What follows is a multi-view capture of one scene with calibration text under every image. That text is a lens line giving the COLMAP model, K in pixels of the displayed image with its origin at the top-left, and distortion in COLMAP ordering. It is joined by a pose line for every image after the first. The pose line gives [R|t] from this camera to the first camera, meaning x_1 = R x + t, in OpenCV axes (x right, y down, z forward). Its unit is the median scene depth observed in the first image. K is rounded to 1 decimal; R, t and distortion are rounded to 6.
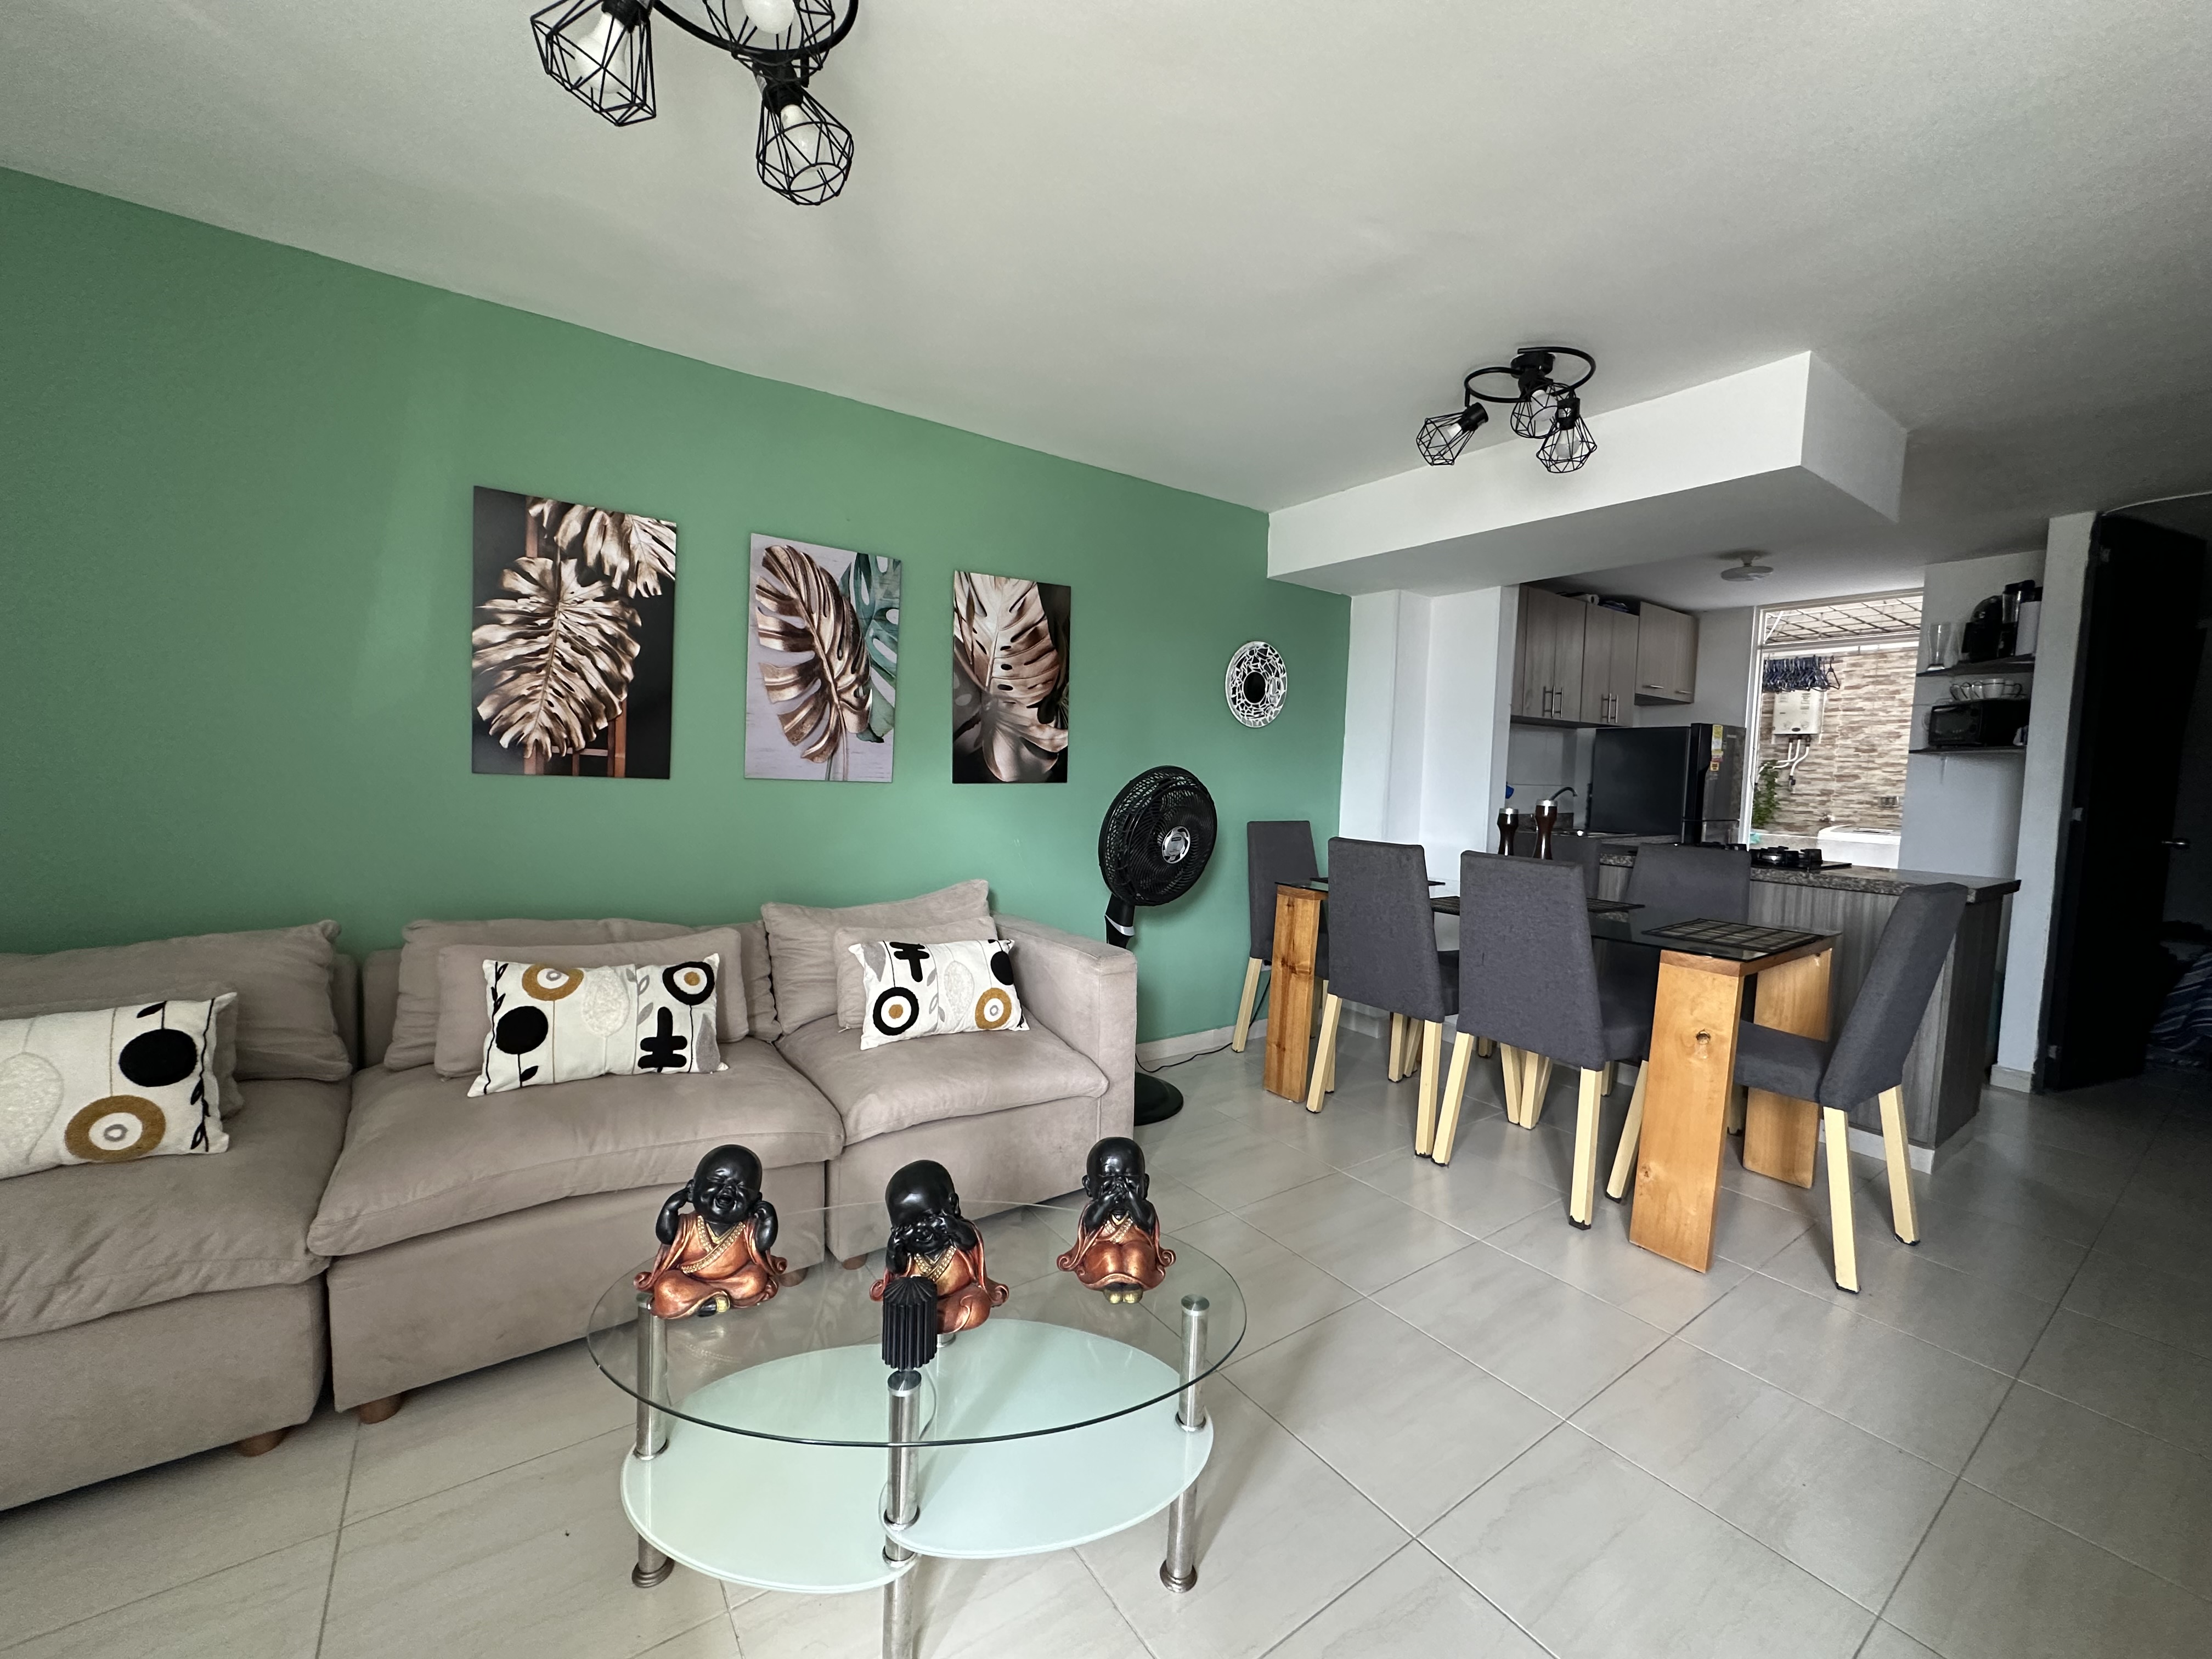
lens RADIAL K [[885.3, 0, 1110.9], [0, 885.3, 828.5], [0, 0, 1]] dist [-0.004125, 0.000871]
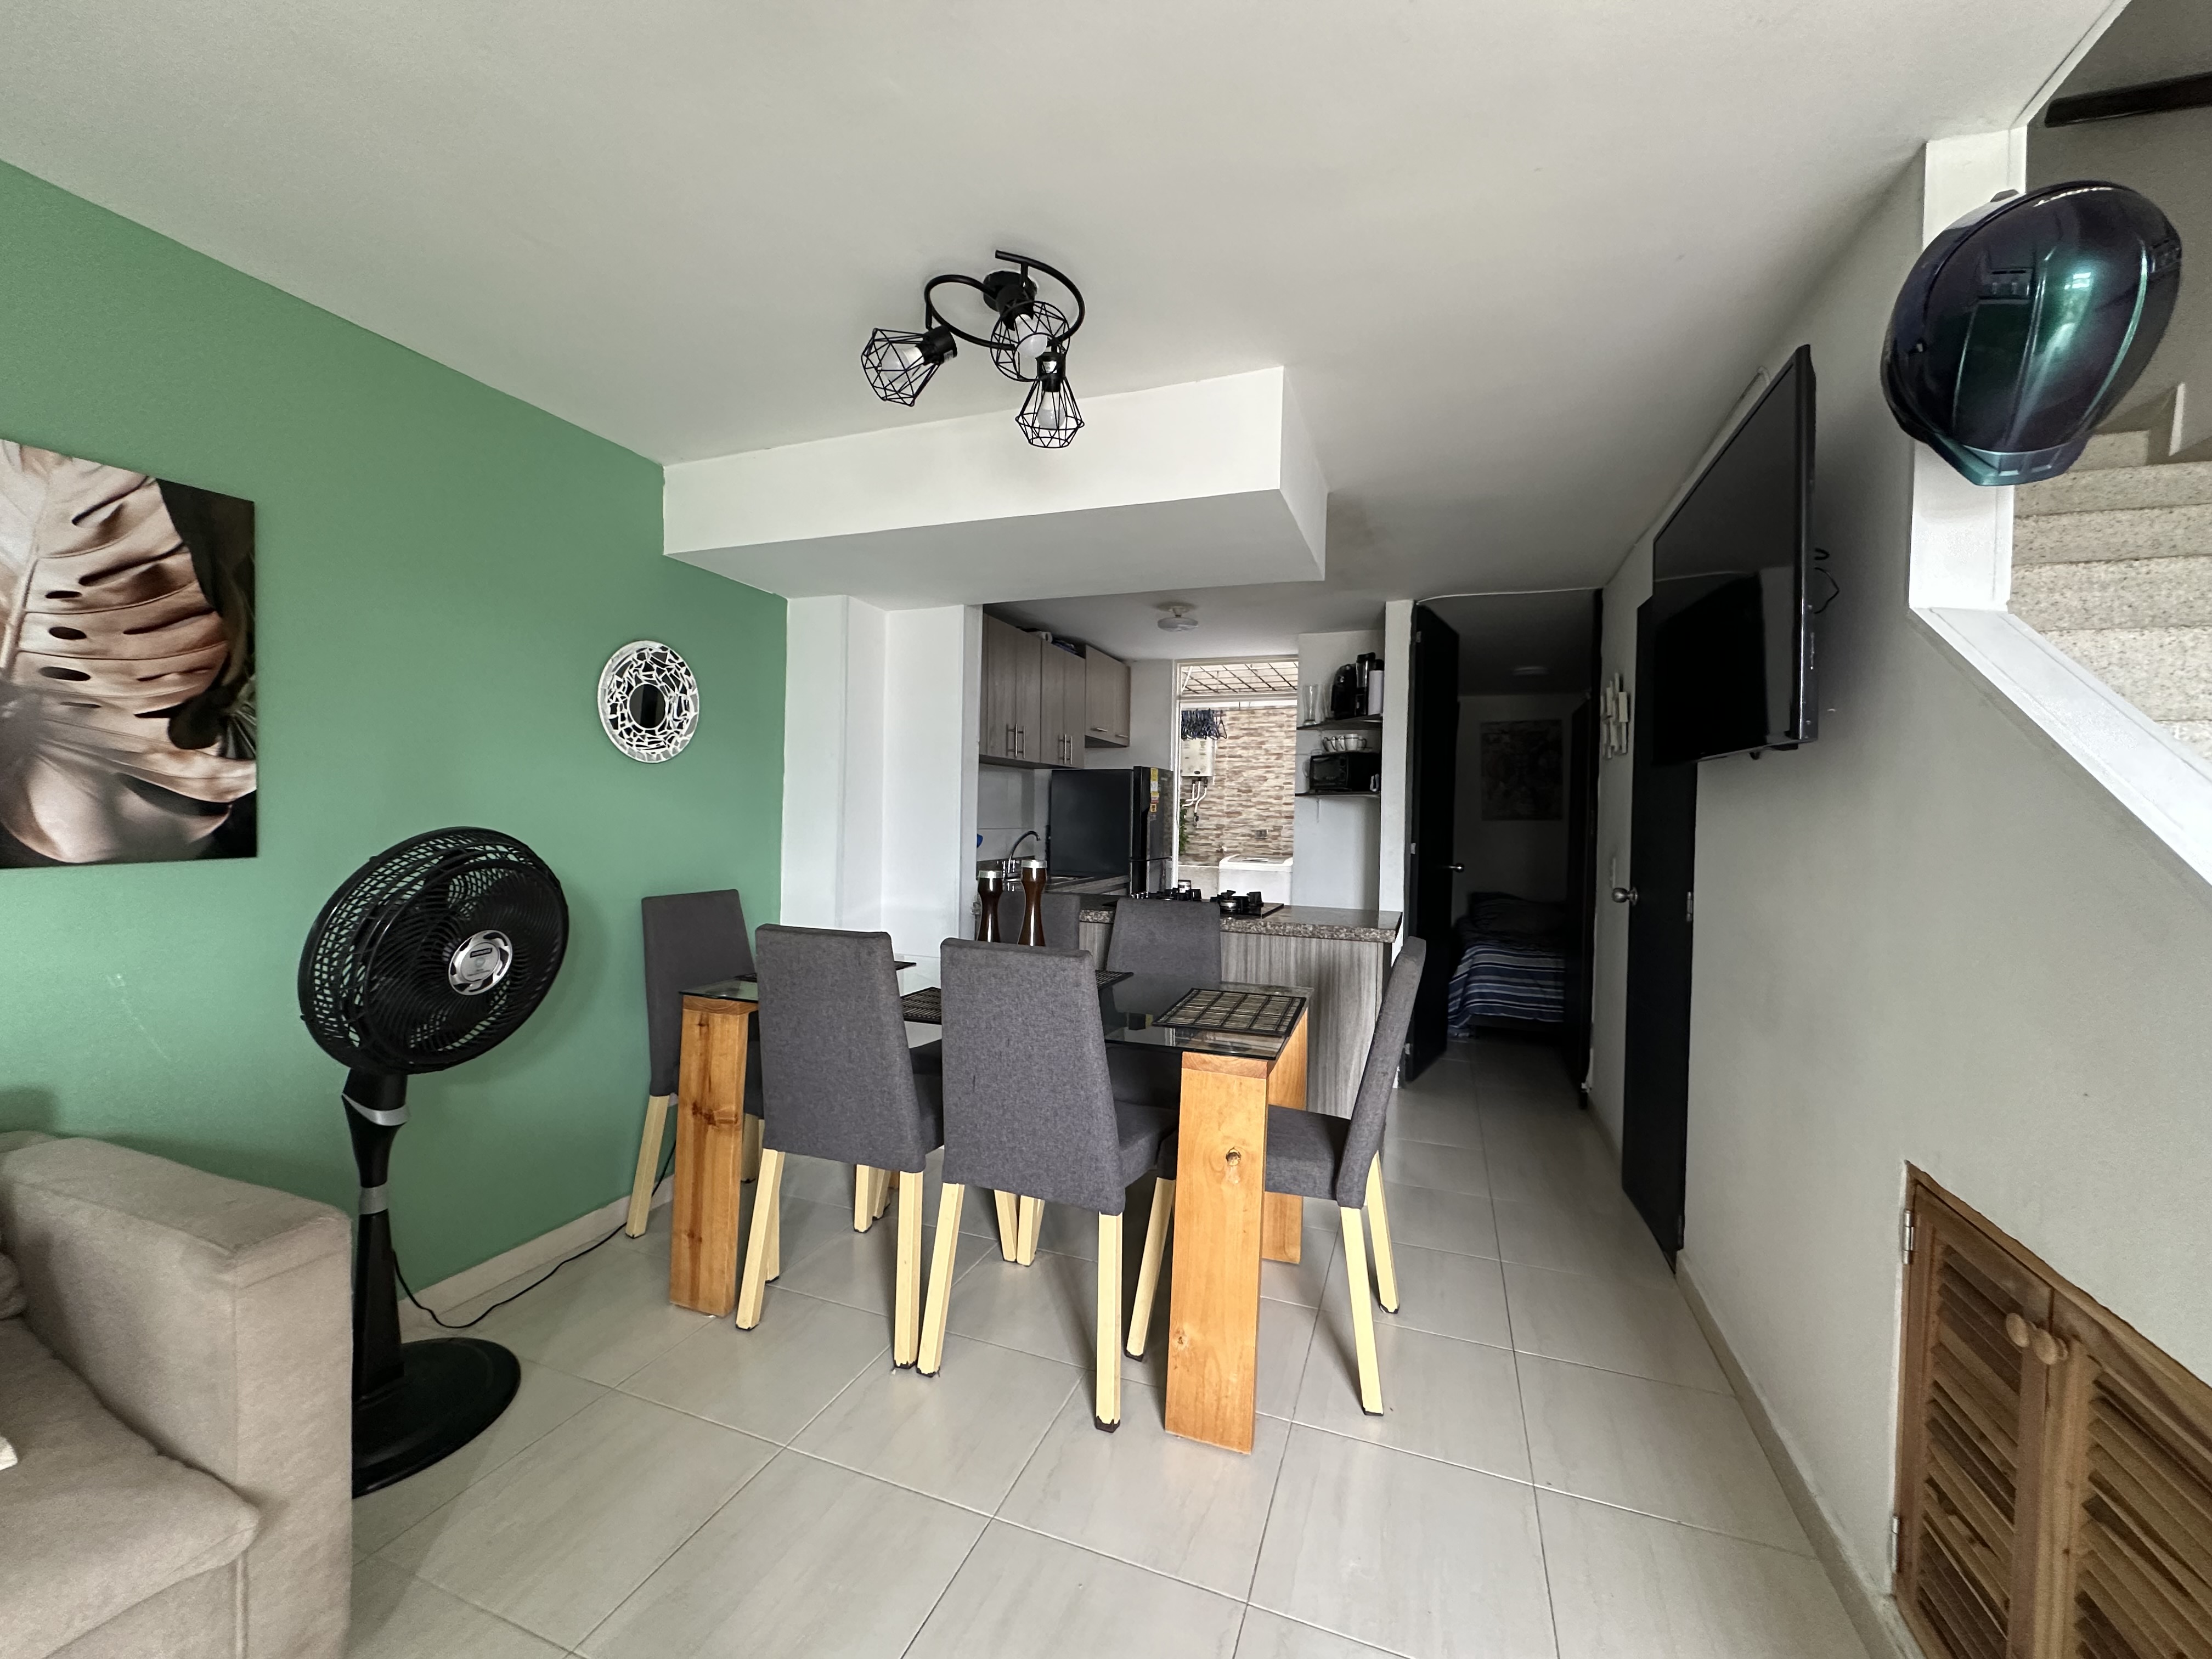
lens RADIAL K [[885.3, 0, 1100.1], [0, 885.3, 831.0], [0, 0, 1]] dist [-0.004125, 0.000871]
pose [[0.834808, -0.021878, 0.550107, 0.103695], [0.041233, 0.998888, -0.022846, -0.041044], [-0.548995, 0.041754, 0.834782, 0.308373]]
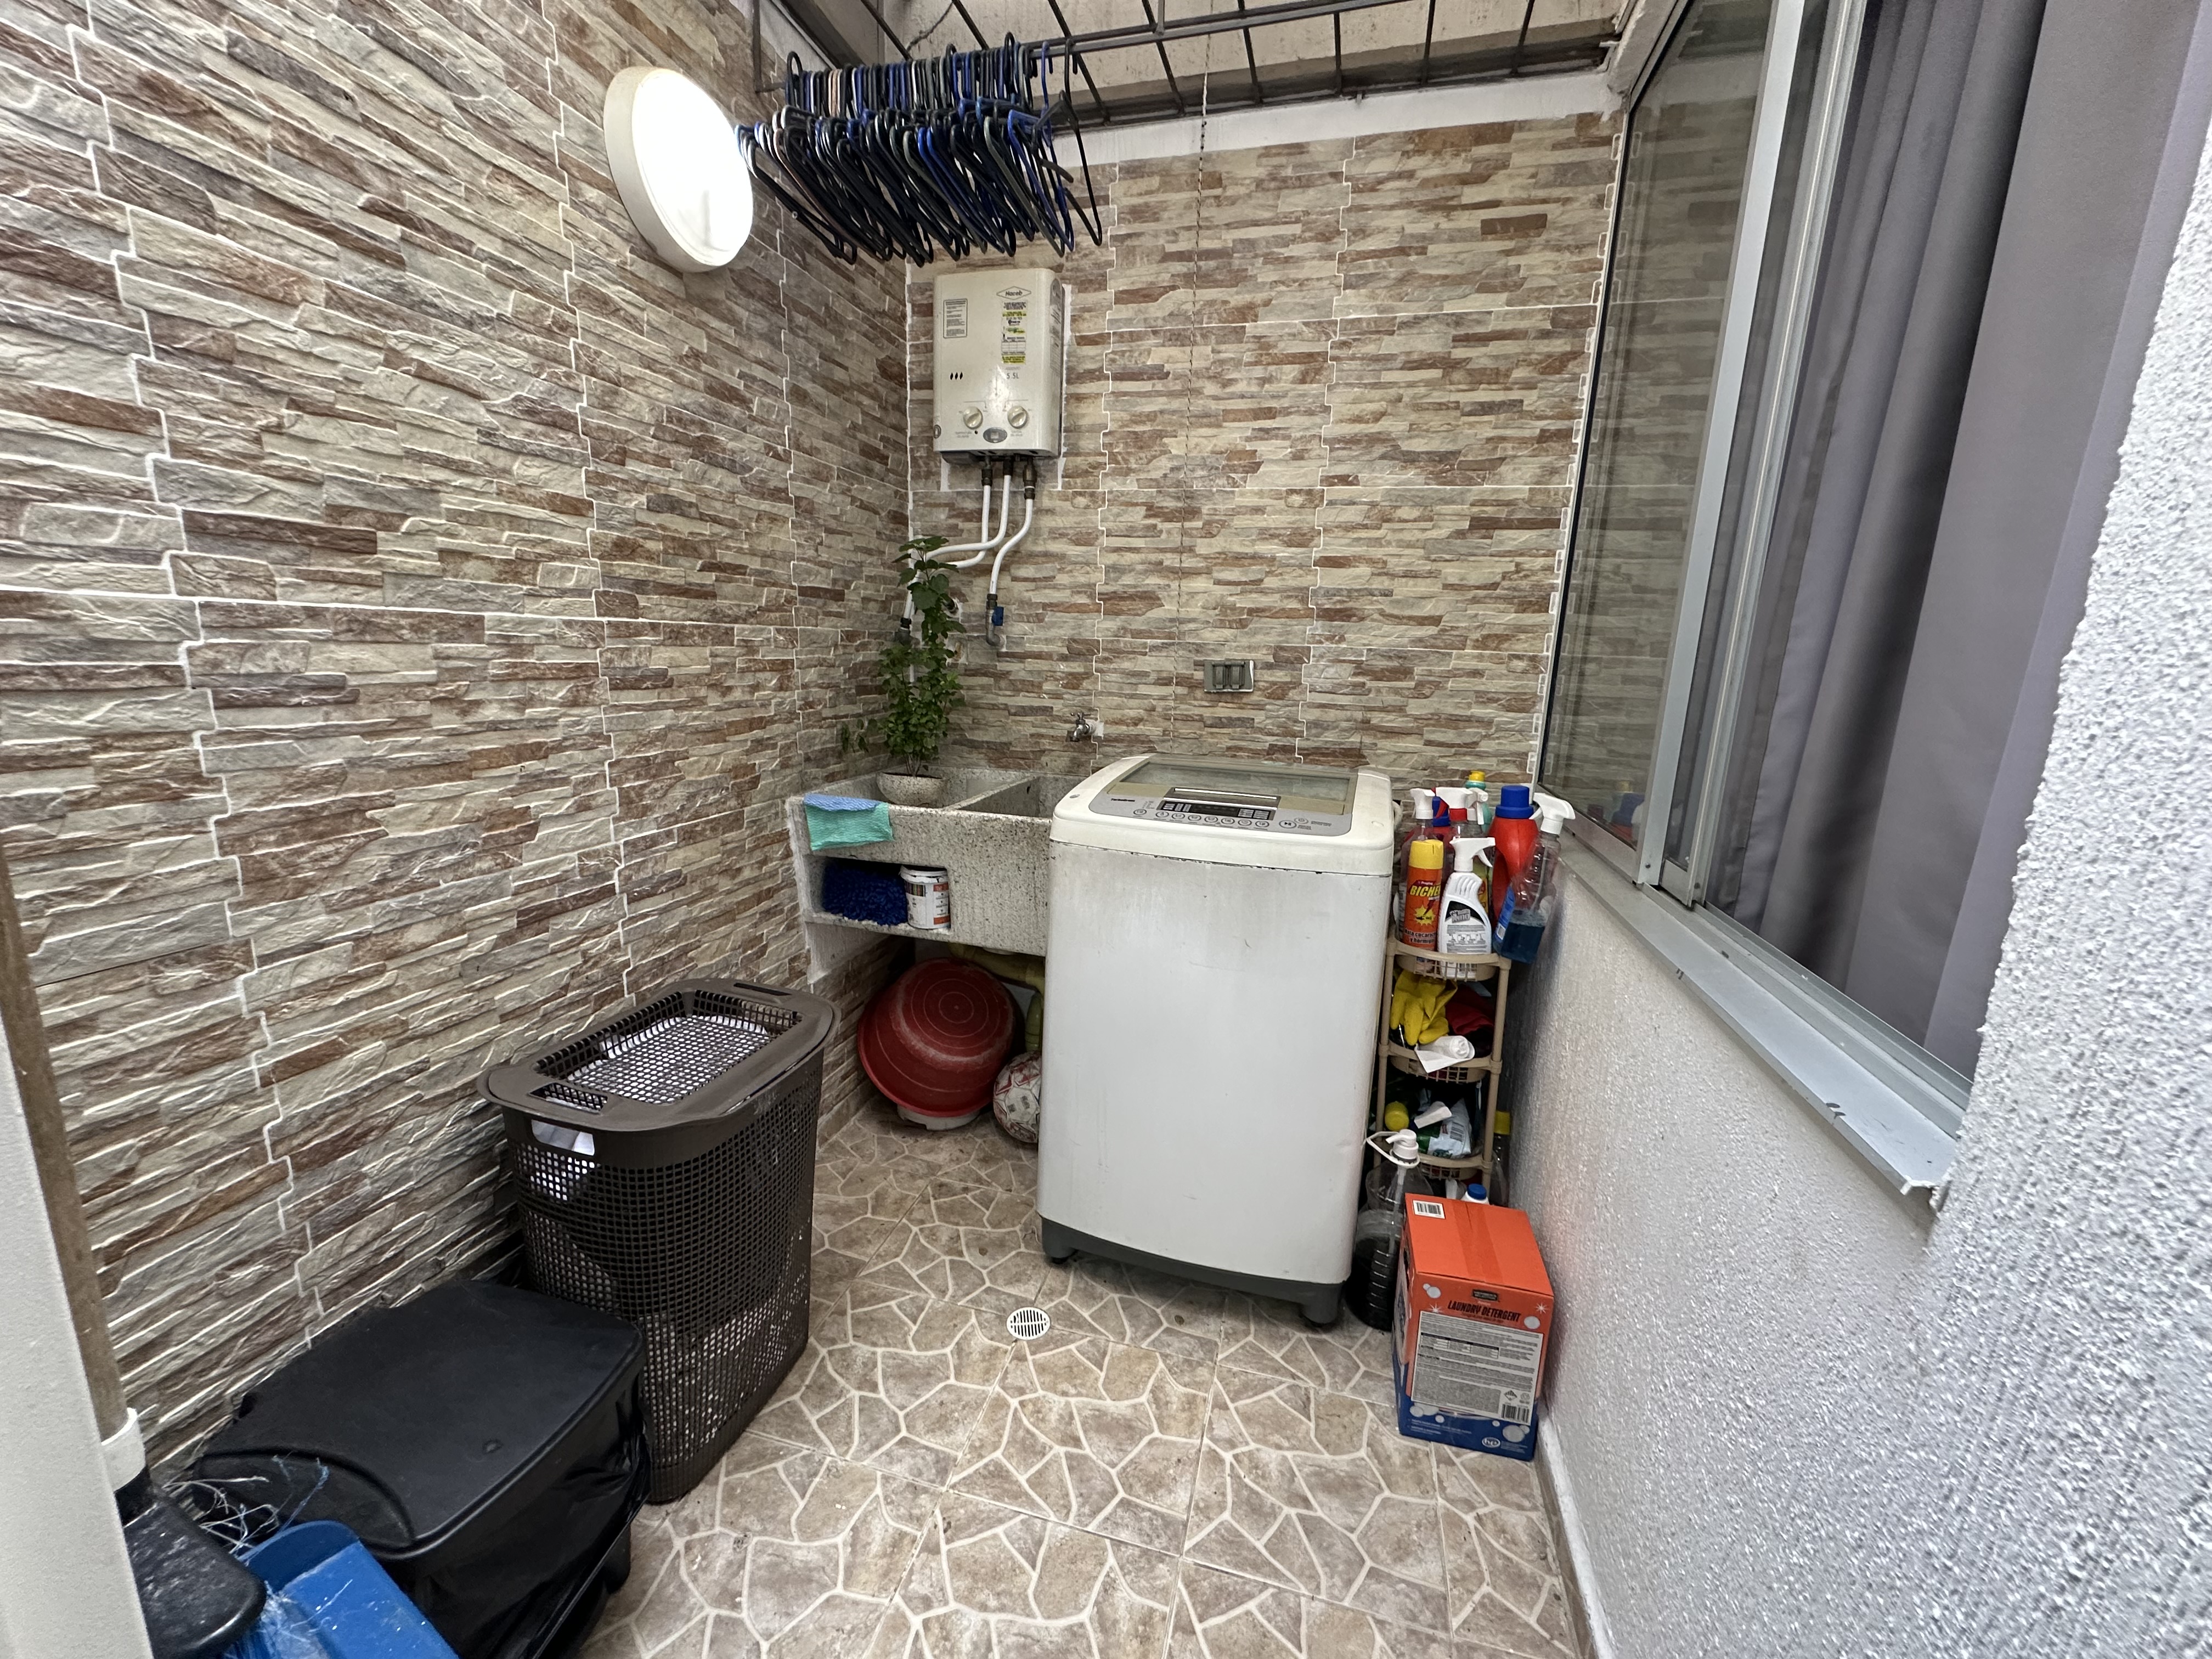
lens RADIAL K [[885.3, 0, 1100.5], [0, 885.3, 829.5], [0, 0, 1]] dist [-0.004125, 0.000871]
pose [[0.780642, -0.137342, 0.609701, 1.612552], [0.032465, 0.983149, 0.179899, -0.089920], [-0.624135, -0.120643, 0.771946, 1.952876]]
